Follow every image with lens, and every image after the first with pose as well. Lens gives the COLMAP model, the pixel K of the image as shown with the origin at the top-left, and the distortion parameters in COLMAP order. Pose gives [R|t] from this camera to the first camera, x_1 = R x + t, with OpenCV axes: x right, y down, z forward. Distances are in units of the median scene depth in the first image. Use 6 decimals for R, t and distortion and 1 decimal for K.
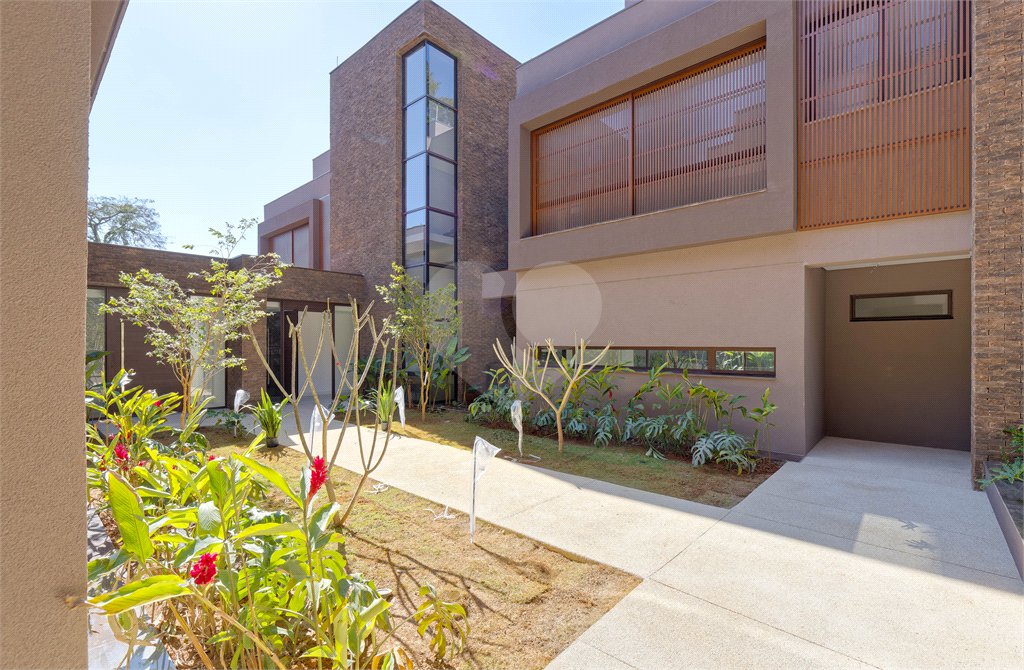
lens RADIAL K [[457.8, 0, 513.9], [0, 457.8, 340.3], [0, 0, 1]] dist [0.001052, 0.000071]
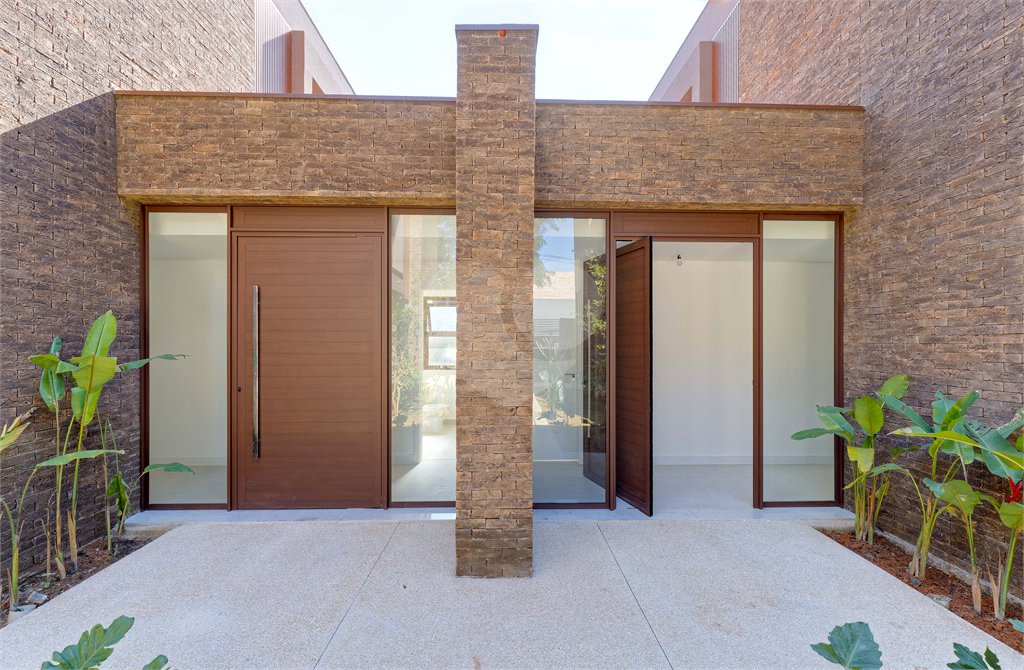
lens RADIAL K [[457.8, 0, 512.7], [0, 457.8, 337.7], [0, 0, 1]] dist [0.001052, 0.000071]
pose [[0.689764, -0.000872, -0.724034, -0.332632], [0.000001, 0.999999, -0.001203, 0.009819], [0.724034, 0.000829, 0.689764, 0.771072]]
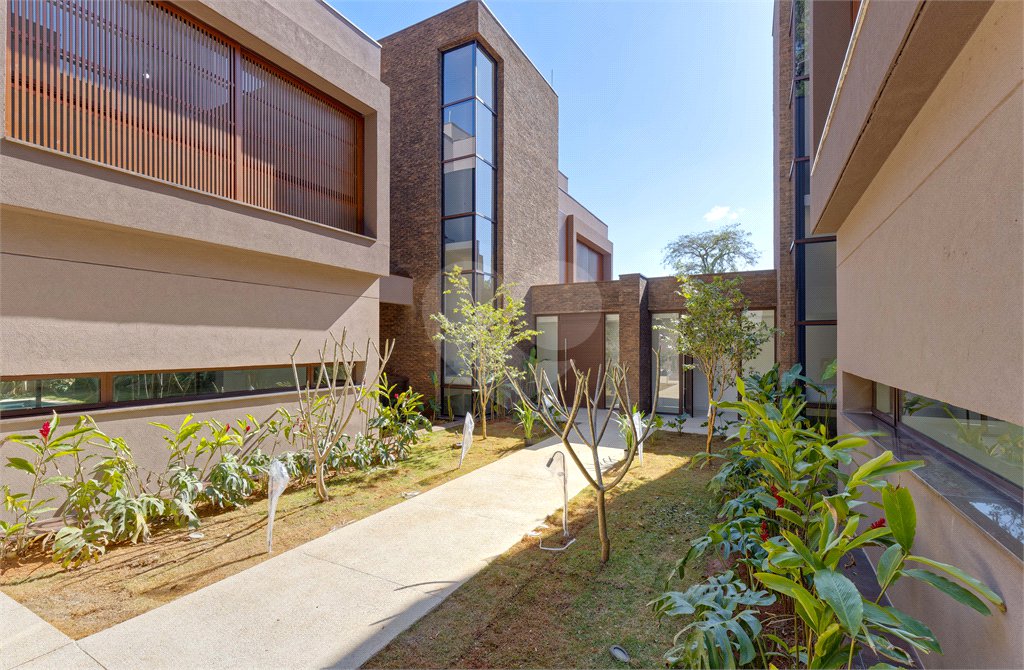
lens RADIAL K [[457.8, 0, 514.5], [0, 457.8, 341.2], [0, 0, 1]] dist [0.001052, 0.000071]
pose [[0.242111, -0.006681, -0.970225, 0.387598], [0.004314, 0.999974, -0.005810, -0.017174], [0.970239, -0.002779, 0.242134, 0.455829]]
